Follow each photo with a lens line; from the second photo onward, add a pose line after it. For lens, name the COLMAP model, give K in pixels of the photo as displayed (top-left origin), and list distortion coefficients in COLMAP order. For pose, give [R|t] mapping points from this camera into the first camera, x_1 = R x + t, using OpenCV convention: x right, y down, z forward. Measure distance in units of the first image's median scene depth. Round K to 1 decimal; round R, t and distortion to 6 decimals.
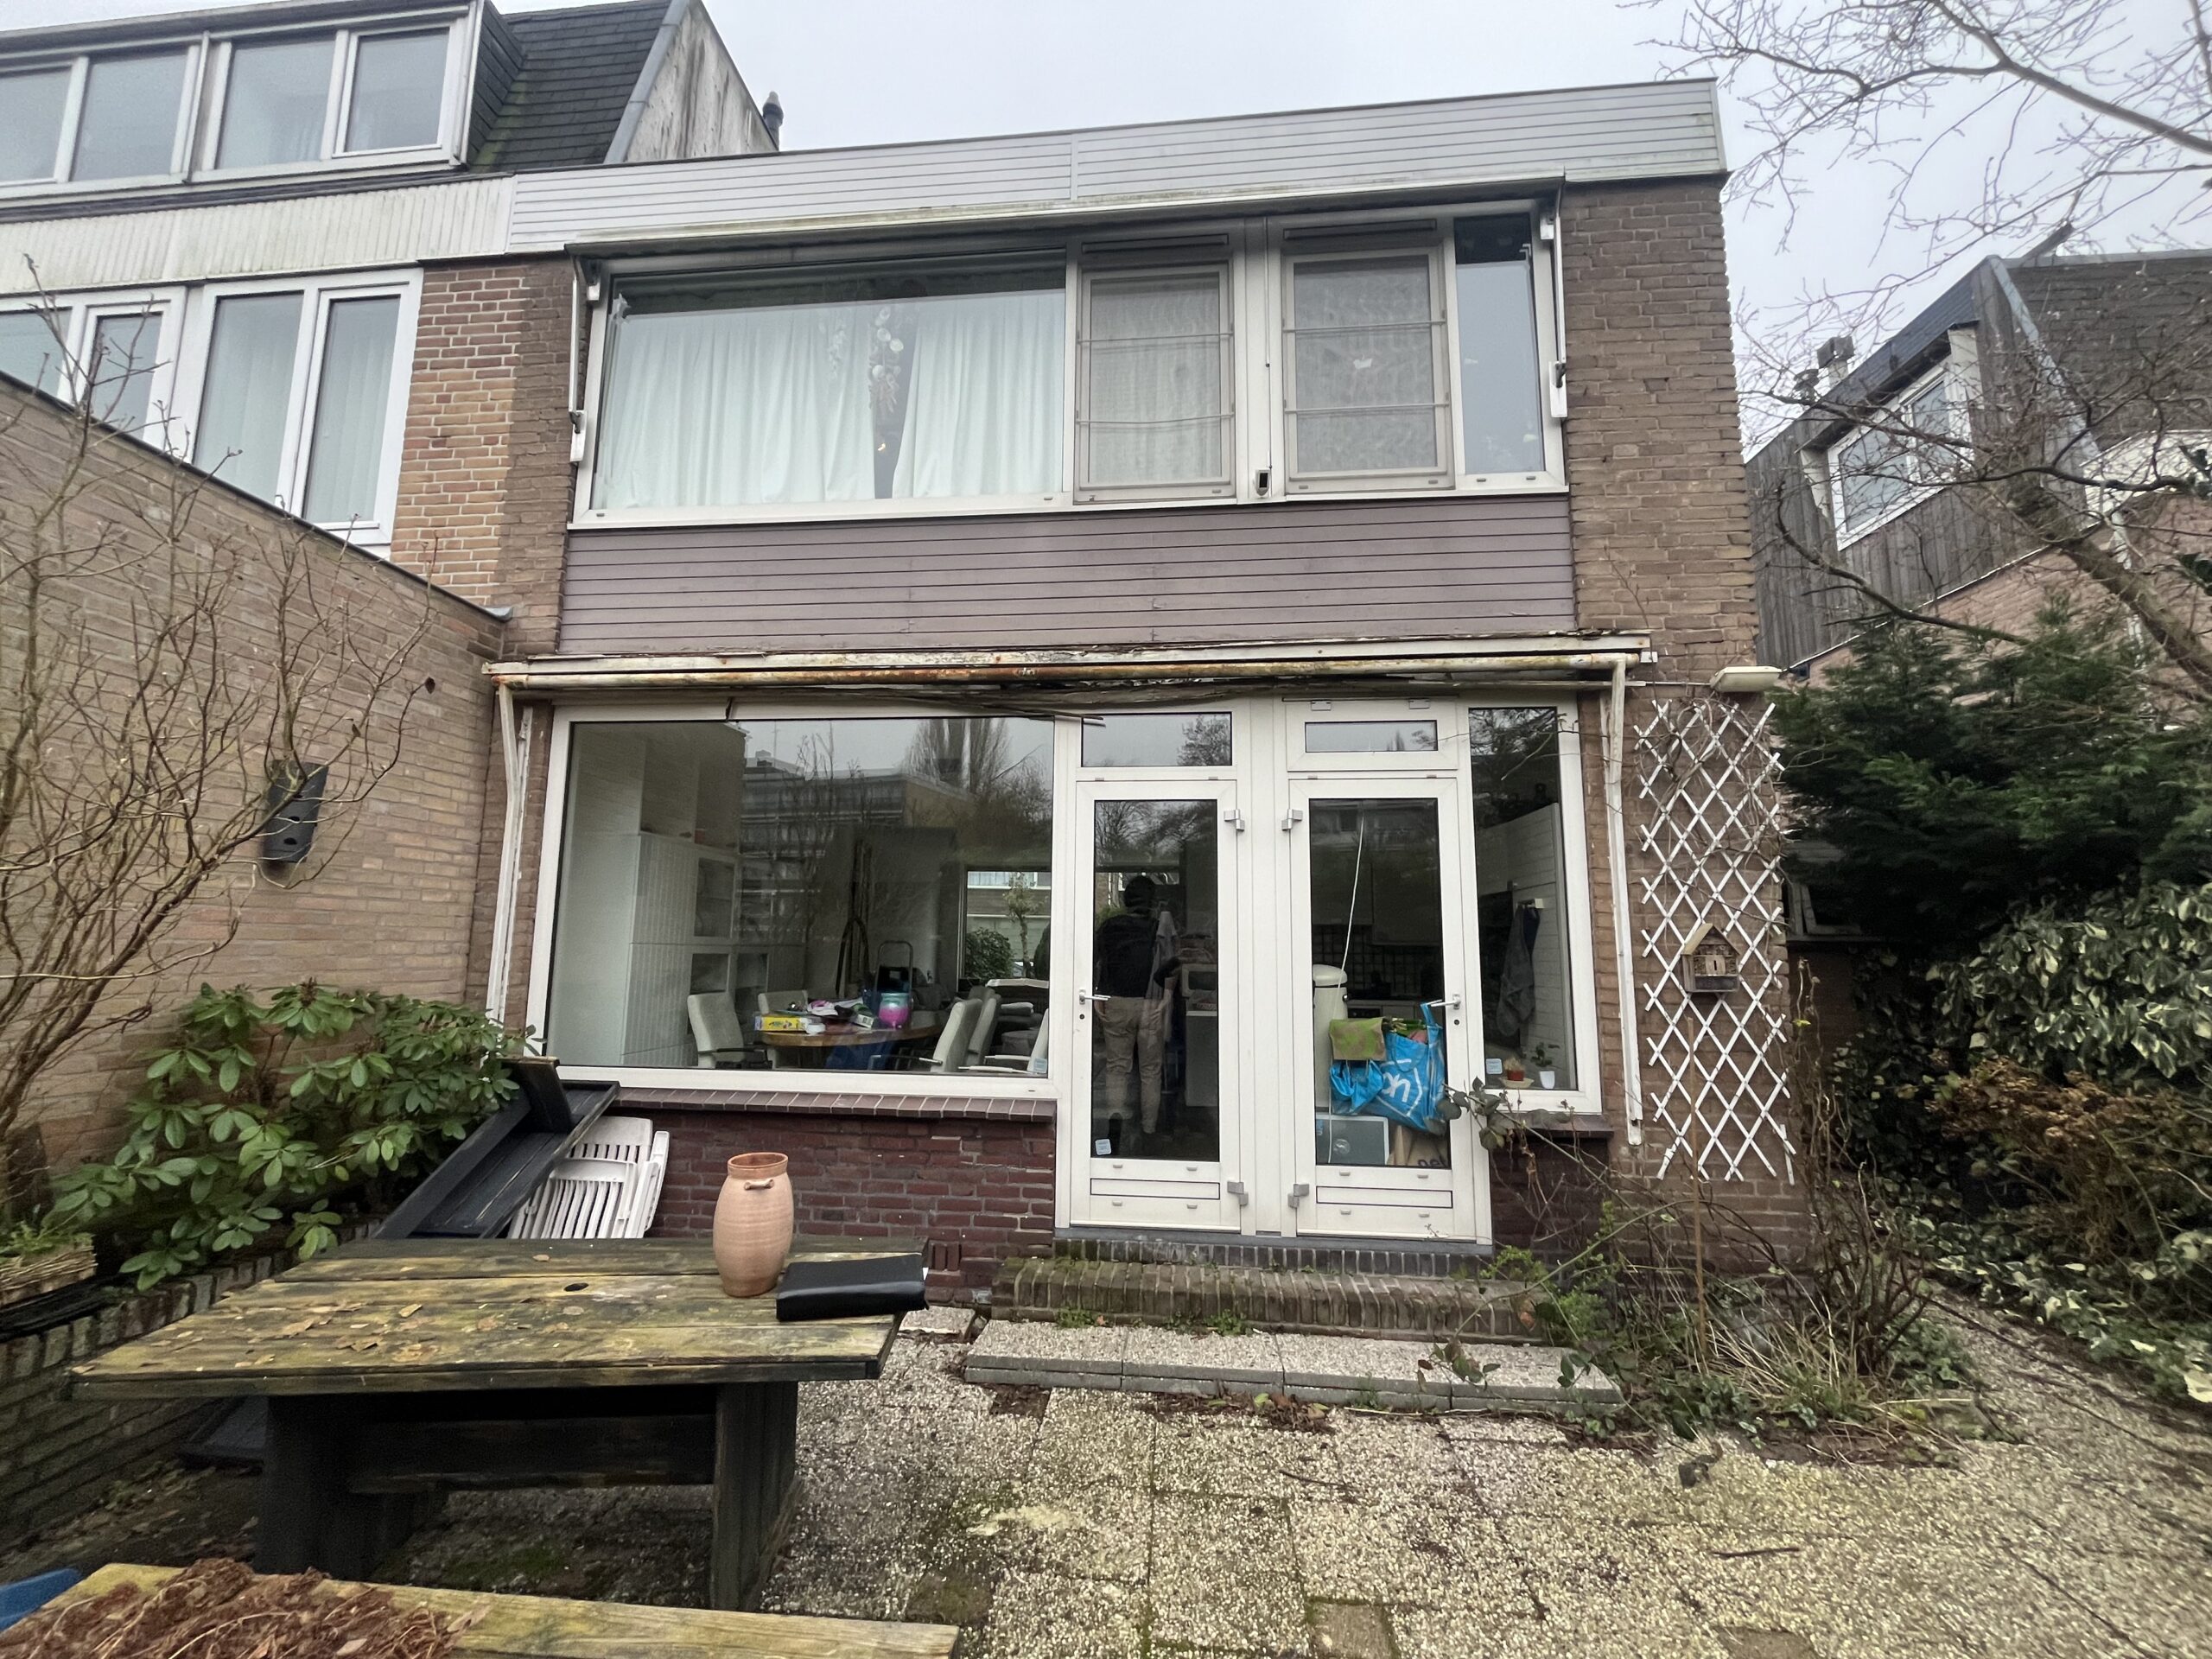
lens RADIAL K [[881.7, 0, 1106.0], [0, 881.7, 829.5], [0, 0, 1]] dist [-0.000372, 0.000010]
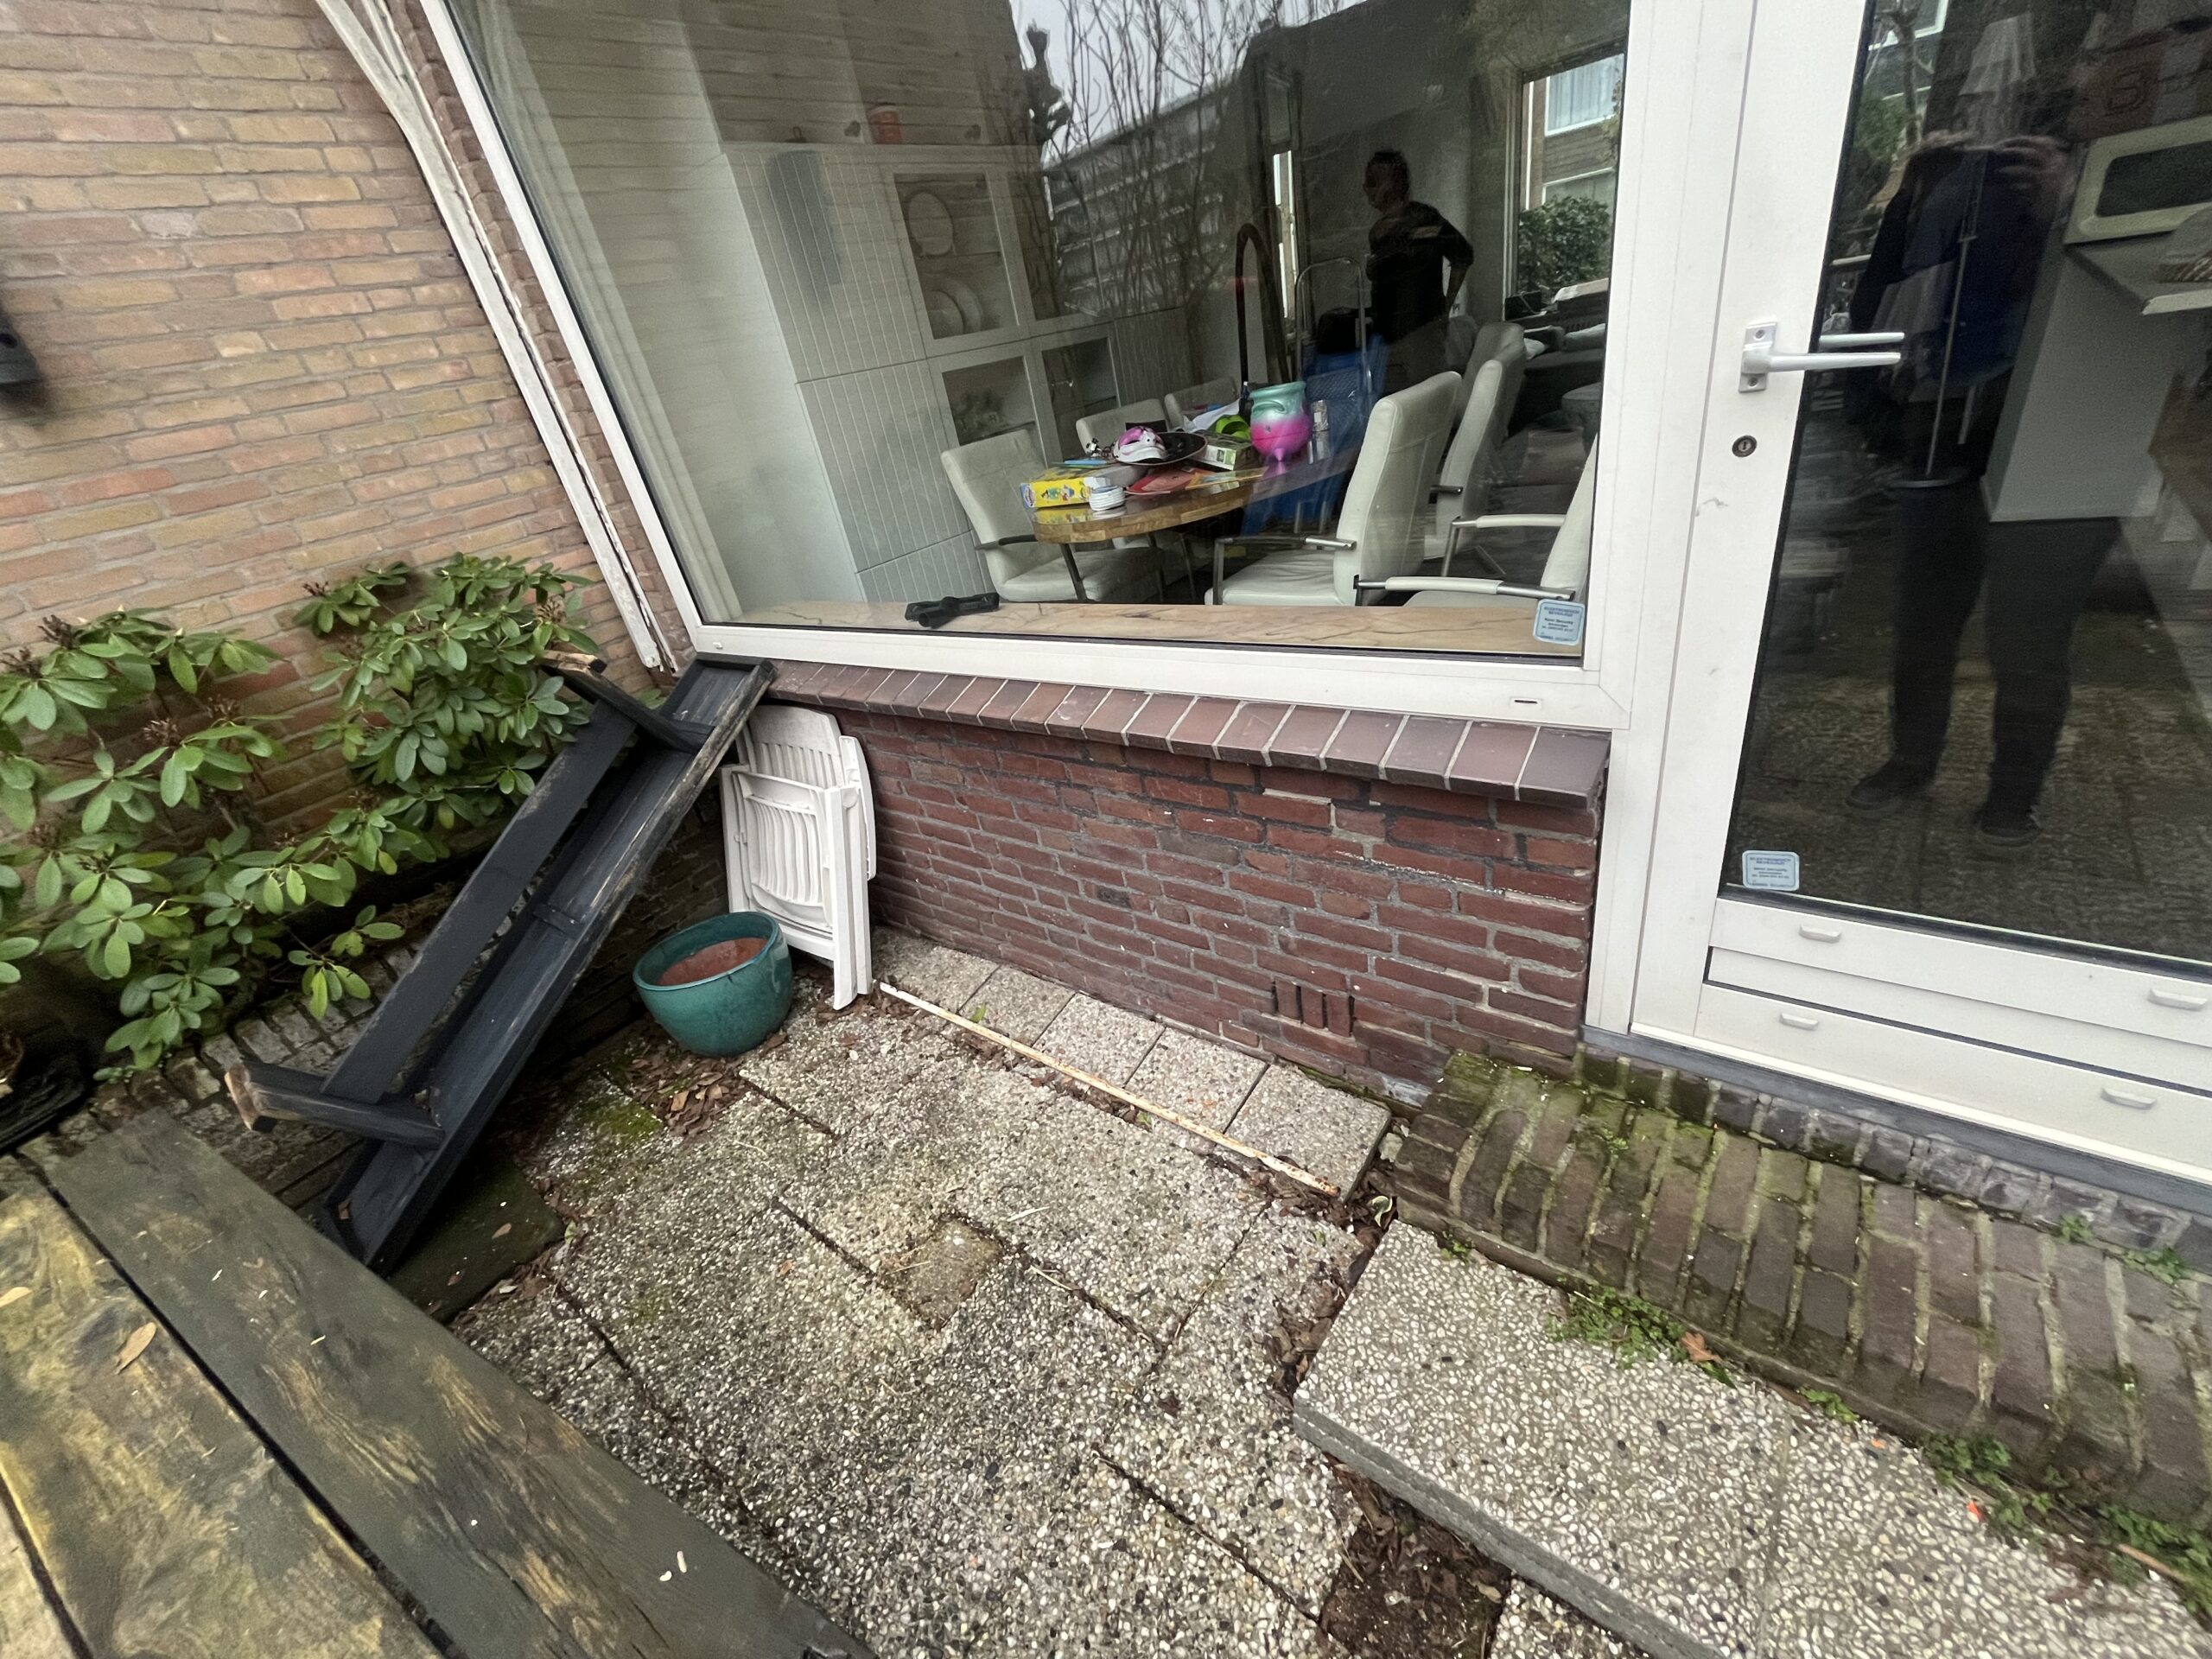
lens RADIAL K [[881.7, 0, 1106.0], [0, 881.7, 829.5], [0, 0, 1]] dist [-0.000372, 0.000010]
pose [[0.824295, 0.112447, -0.554881, -0.025856], [0.269939, 0.783448, 0.559770, 0.109952], [0.497665, -0.611200, 0.615438, 0.700130]]
